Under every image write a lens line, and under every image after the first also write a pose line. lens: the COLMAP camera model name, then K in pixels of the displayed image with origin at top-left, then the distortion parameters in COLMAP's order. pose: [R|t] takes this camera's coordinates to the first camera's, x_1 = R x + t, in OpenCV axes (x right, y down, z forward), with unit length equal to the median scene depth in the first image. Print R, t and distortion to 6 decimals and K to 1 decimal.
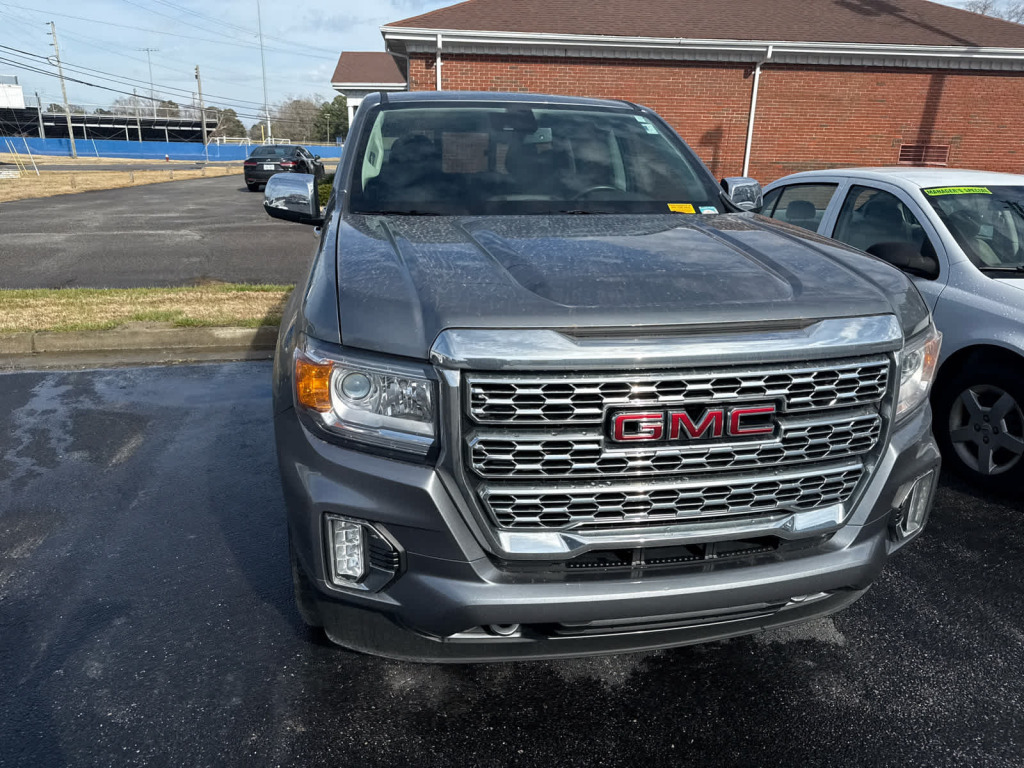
lens RADIAL K [[720.2, 0, 502.3], [0, 720.2, 388.0], [0, 0, 1]] dist [0.020549, -0.023666]
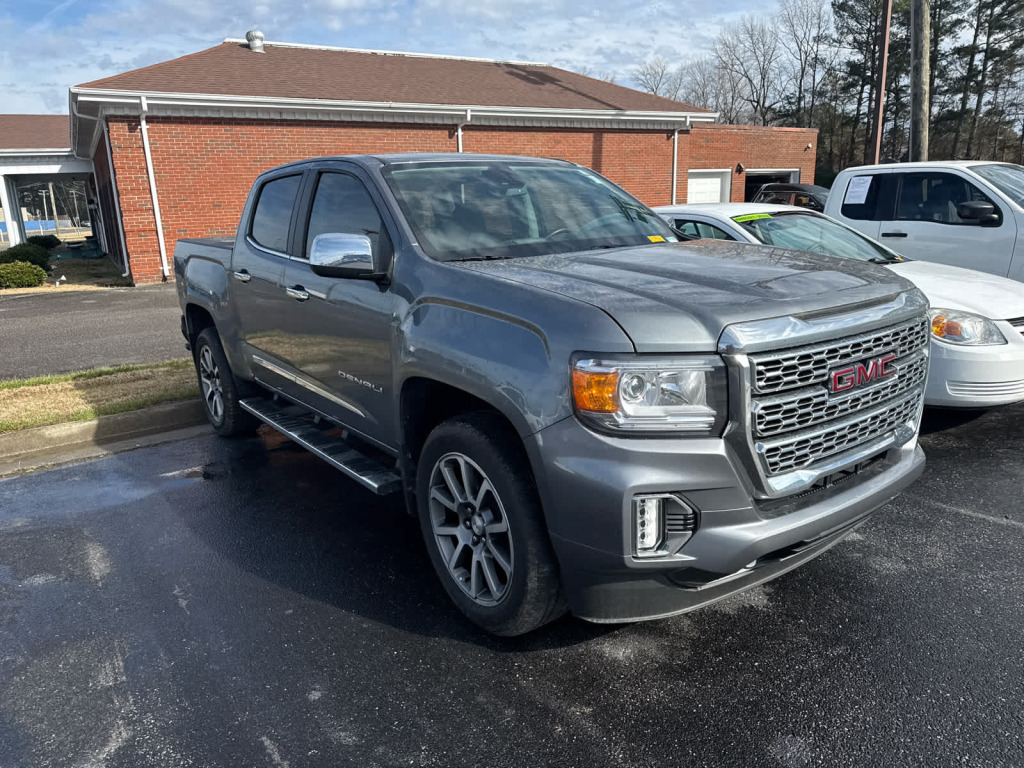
lens RADIAL K [[720.2, 0, 502.2], [0, 720.2, 391.6], [0, 0, 1]] dist [0.020549, -0.023666]
pose [[0.904110, -0.153943, 0.398605, -0.391237], [0.180862, 0.983033, -0.030576, 0.000219], [-0.387135, 0.099737, 0.916613, -0.009430]]
